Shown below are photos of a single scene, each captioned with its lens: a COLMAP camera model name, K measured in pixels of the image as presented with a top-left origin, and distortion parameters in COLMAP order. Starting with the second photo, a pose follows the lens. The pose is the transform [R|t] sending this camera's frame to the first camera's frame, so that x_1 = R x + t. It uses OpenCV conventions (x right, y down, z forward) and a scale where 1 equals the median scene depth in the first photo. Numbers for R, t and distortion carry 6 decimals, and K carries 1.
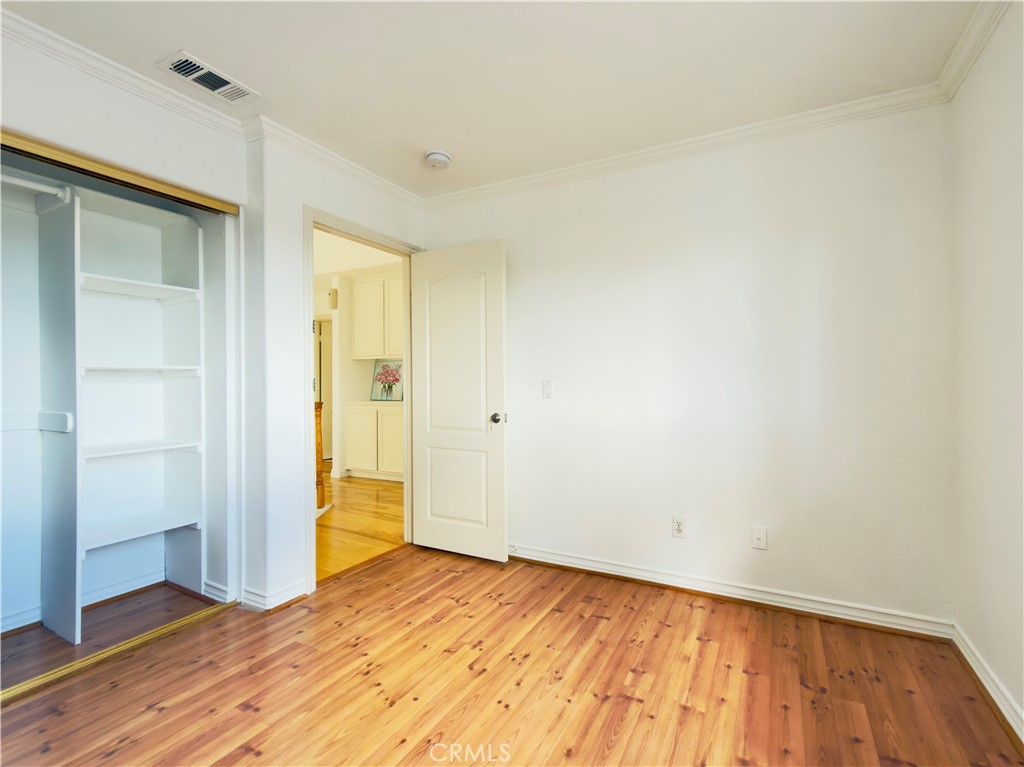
lens RADIAL K [[405.3, 0, 512.0], [0, 405.3, 383.5], [0, 0, 1]] dist [-0.000316, -0.000162]
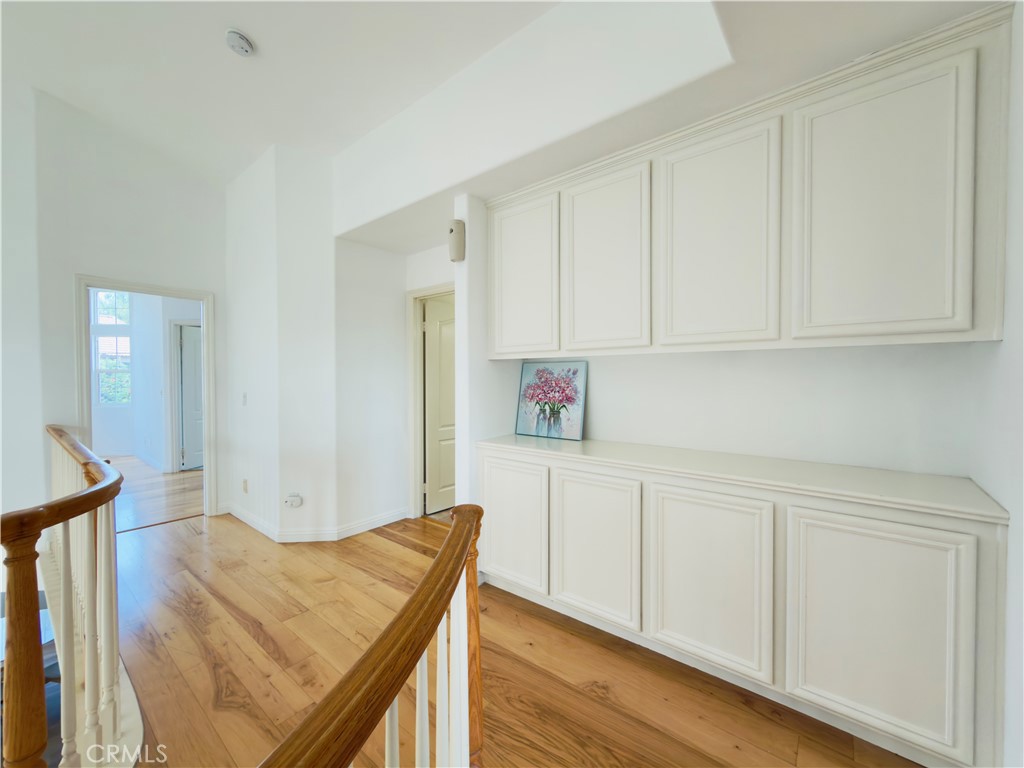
lens RADIAL K [[405.3, 0, 512.0], [0, 405.3, 384.0], [0, 0, 1]] dist [-0.000316, -0.000162]
pose [[0.982742, -0.003888, -0.184943, -0.257363], [0.005485, 0.999952, 0.008126, -0.031778], [0.184902, -0.009001, 0.982716, 0.472330]]
